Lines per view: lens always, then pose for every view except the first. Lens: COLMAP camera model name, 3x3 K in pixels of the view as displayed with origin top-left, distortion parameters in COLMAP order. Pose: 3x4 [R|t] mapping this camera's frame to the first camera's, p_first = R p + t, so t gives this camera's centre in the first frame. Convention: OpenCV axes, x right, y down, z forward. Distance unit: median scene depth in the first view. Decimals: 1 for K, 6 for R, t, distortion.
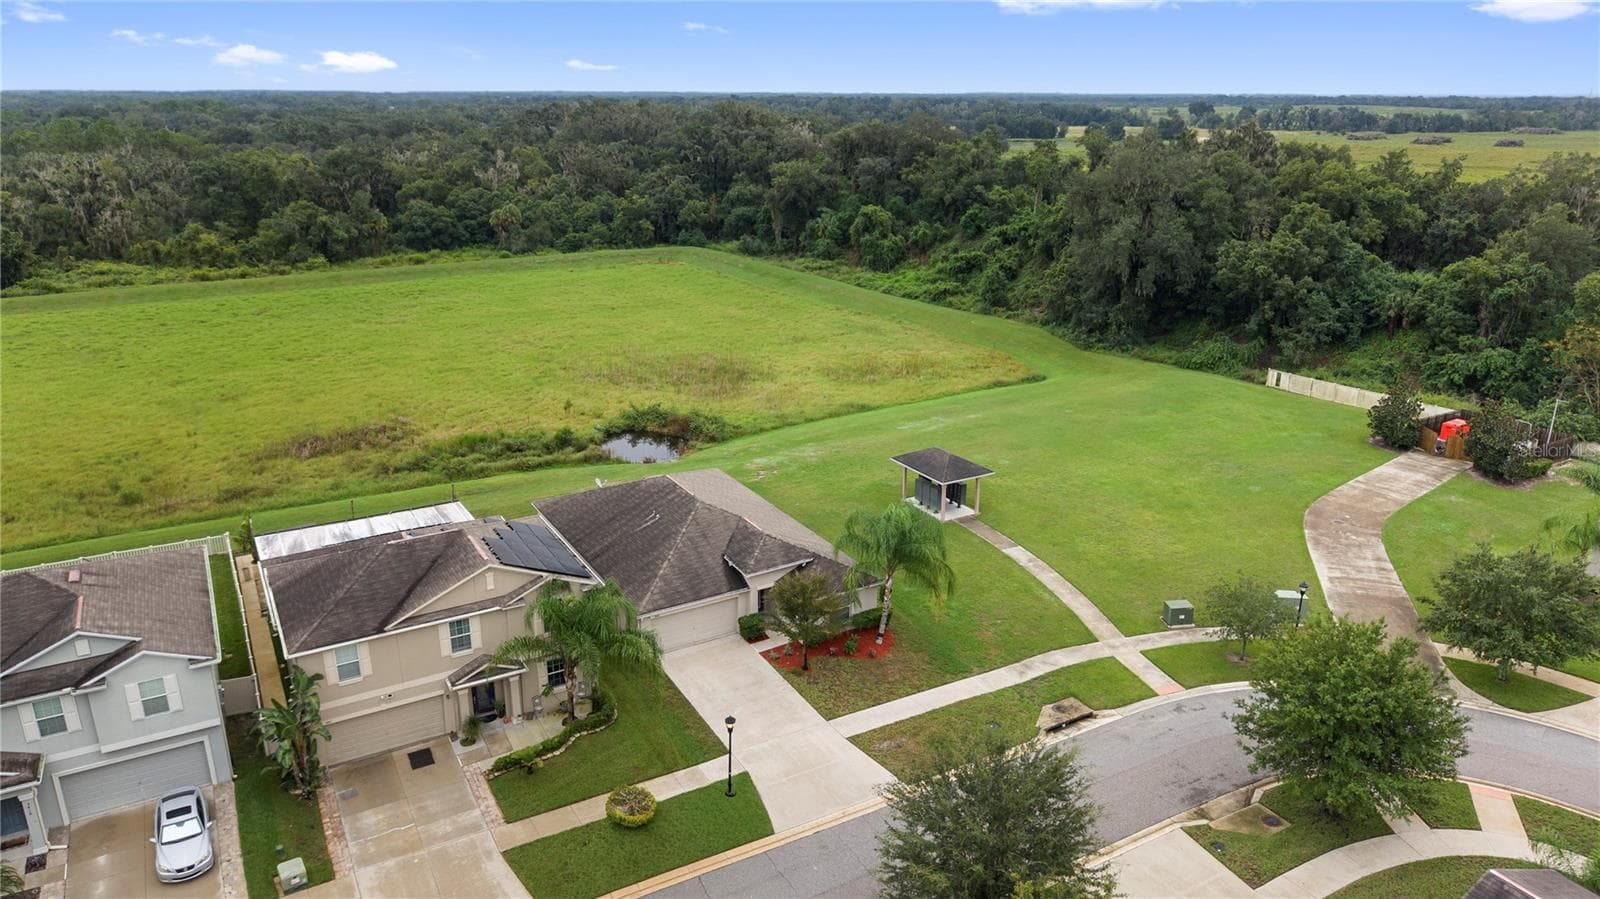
lens RADIAL K [[1053.4, 0, 804.4], [0, 1053.4, 473.7], [0, 0, 1]] dist [0.069115, -0.091060]
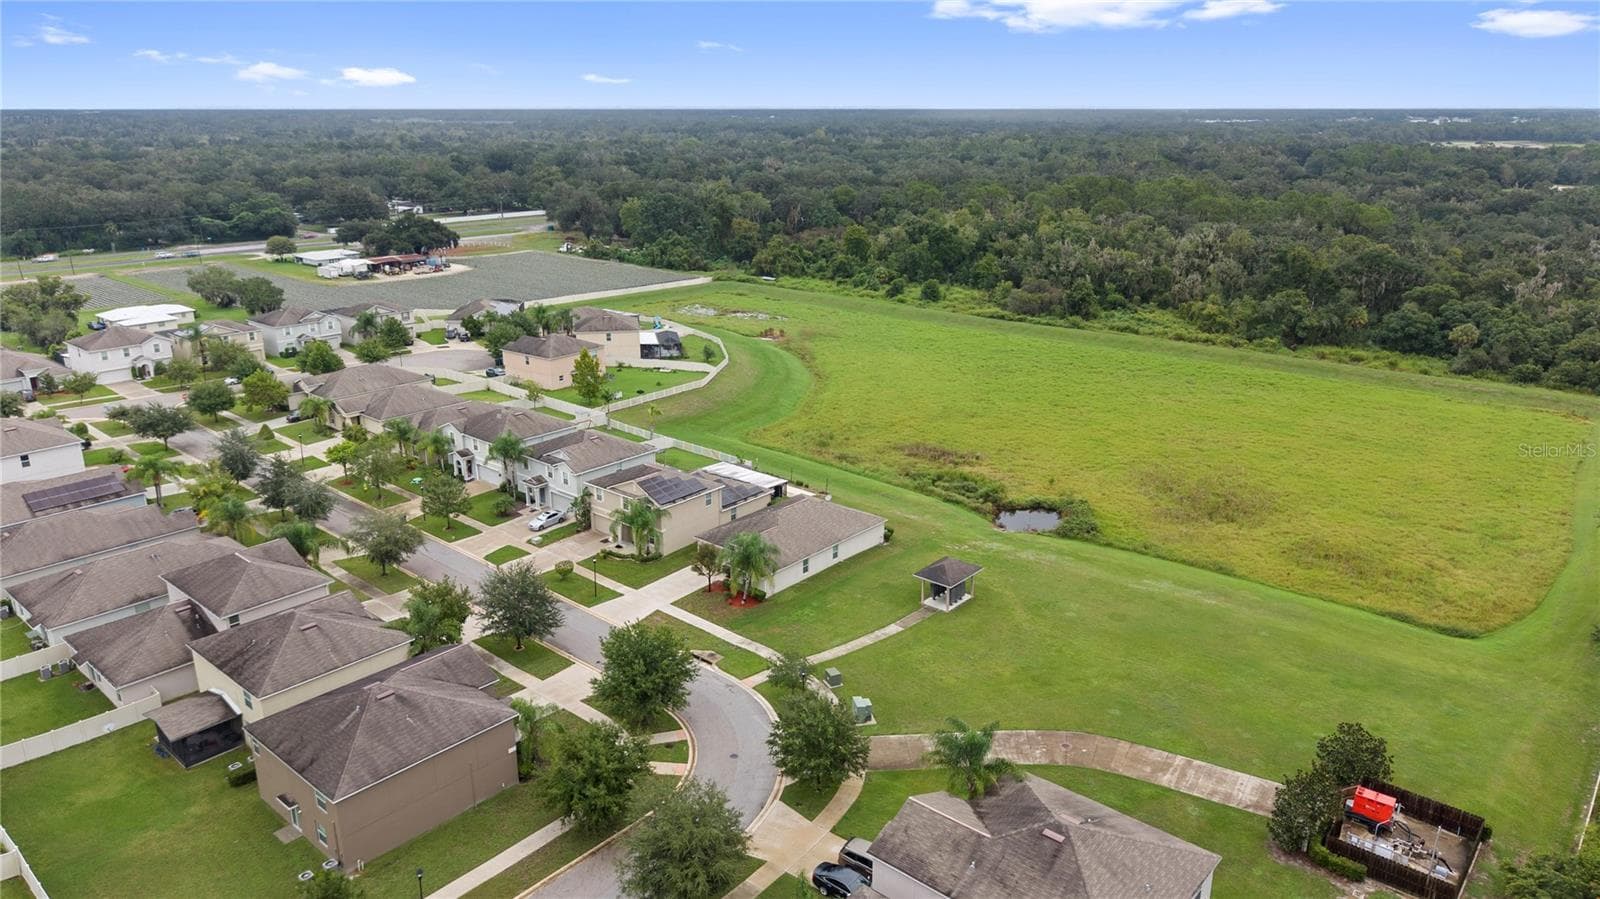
lens RADIAL K [[1073.6, 0, 800.0], [0, 1073.6, 449.5], [0, 0, 1]] dist [0.028776, -0.035791]
pose [[0.326457, 0.287879, -0.900306, 0.914480], [-0.320622, 0.929746, 0.181033, -0.248783], [0.889172, 0.229559, 0.395823, 0.136411]]
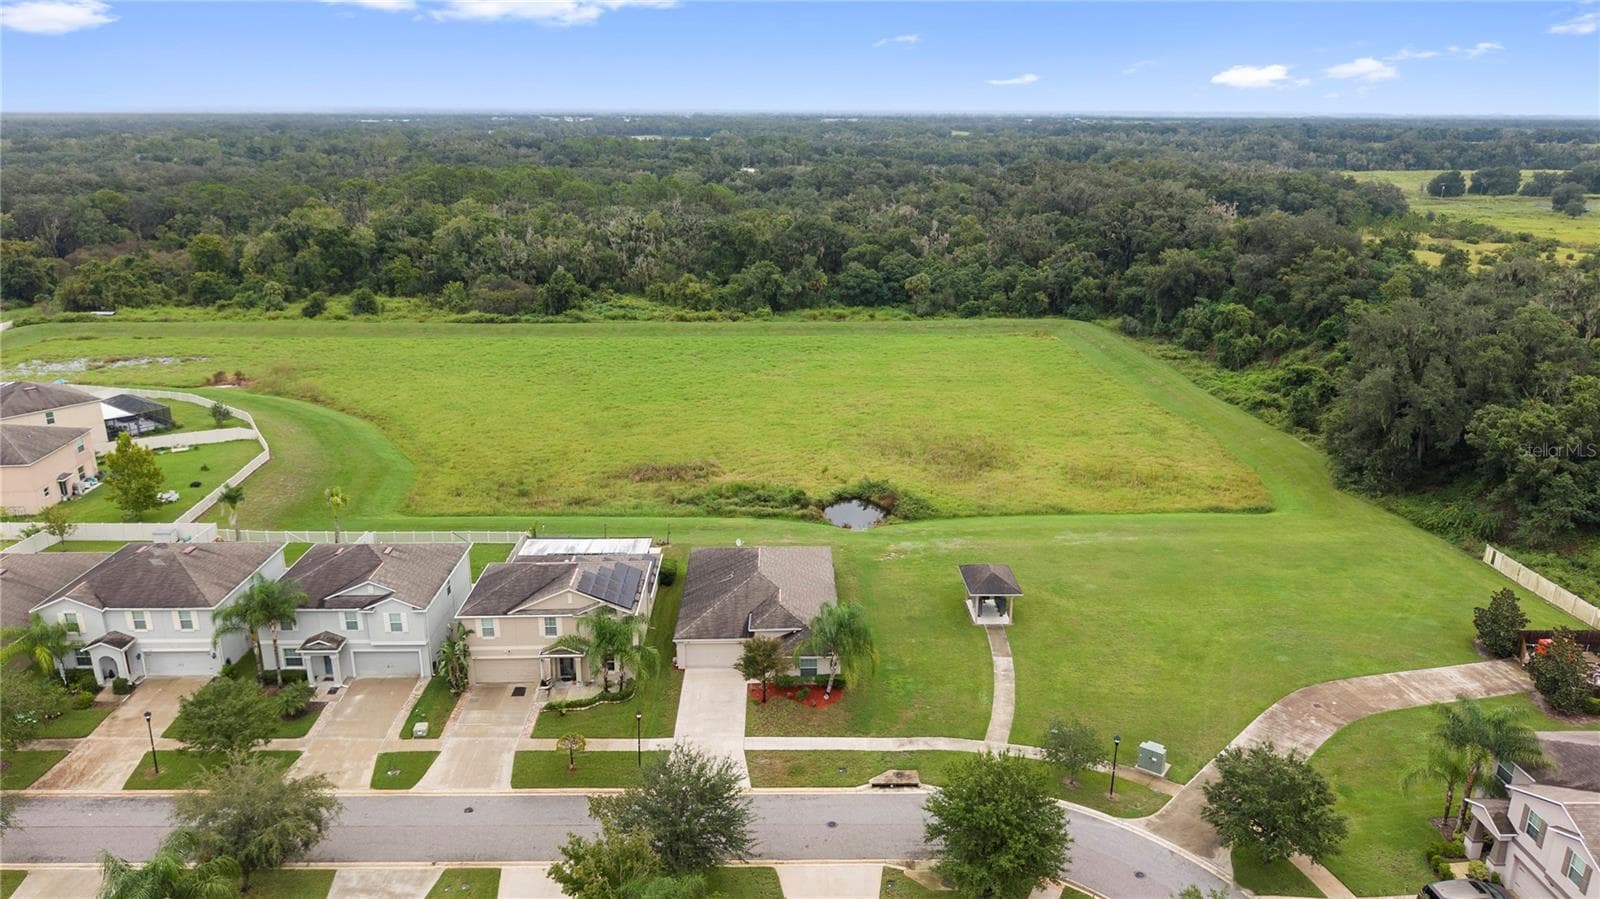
lens RADIAL K [[1053.4, 0, 804.4], [0, 1053.4, 473.7], [0, 0, 1]] dist [0.069115, -0.091060]
pose [[0.877622, 0.158225, -0.452488, 0.330119], [-0.165694, 0.985900, 0.023376, -0.084788], [0.449807, 0.054459, 0.891464, -0.149028]]
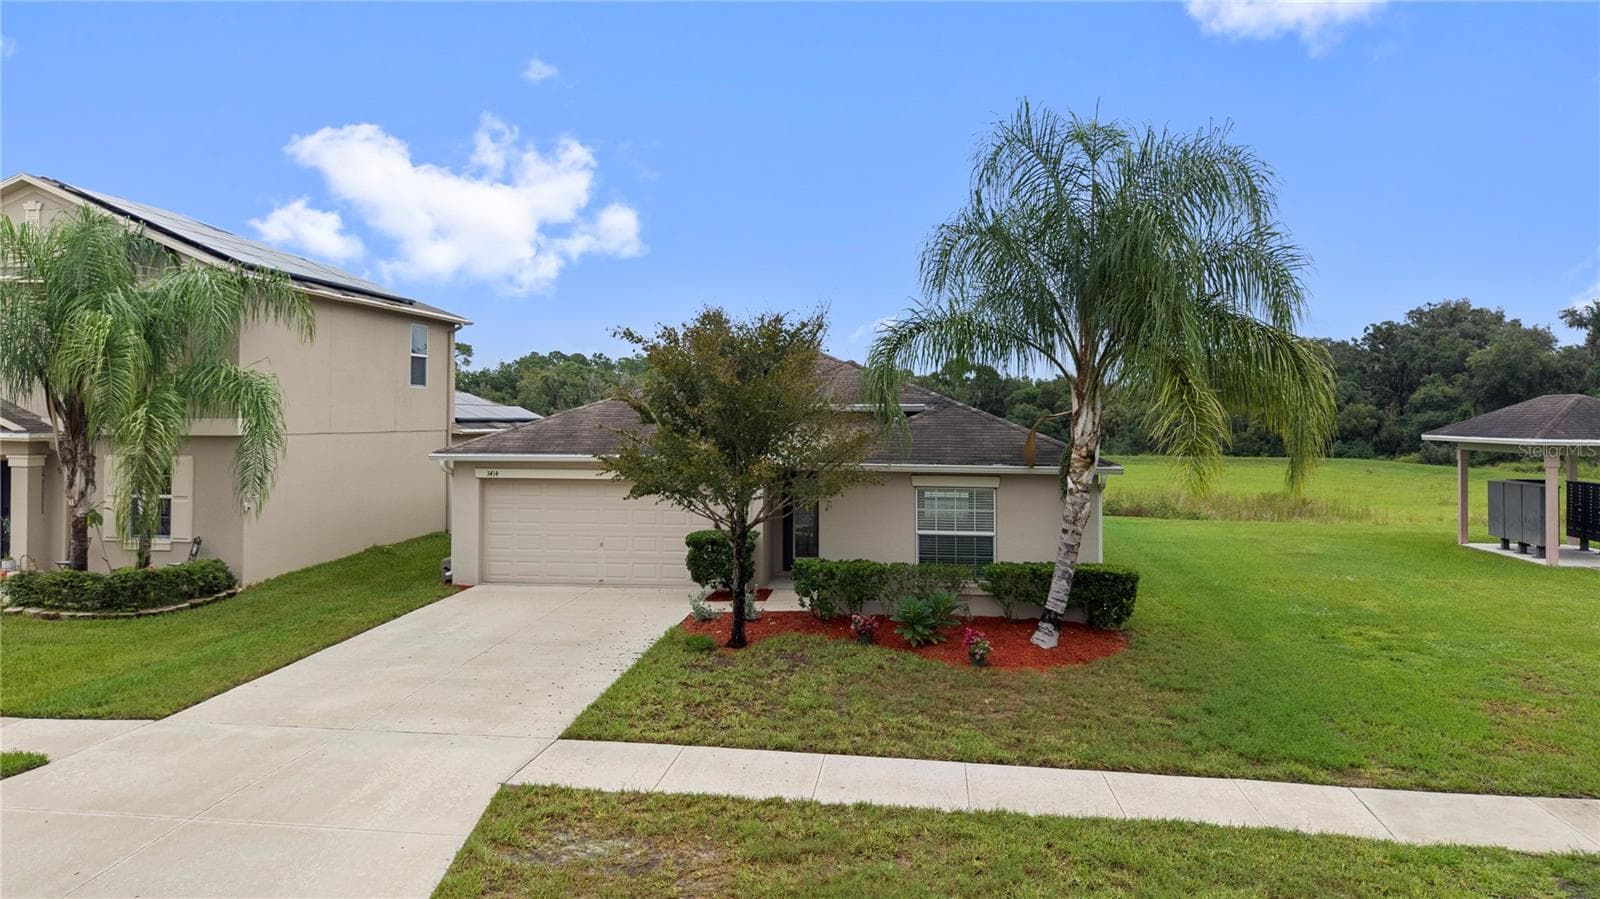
lens RADIAL K [[1083.3, 0, 800.2], [0, 1083.3, 414.4], [0, 0, 1]] dist [0.031747, -0.041091]
pose [[0.798517, 0.001556, -0.601970, 0.100710], [-0.207769, 0.939258, -0.273179, 0.101339], [0.564980, 0.343208, 0.750337, 0.374746]]
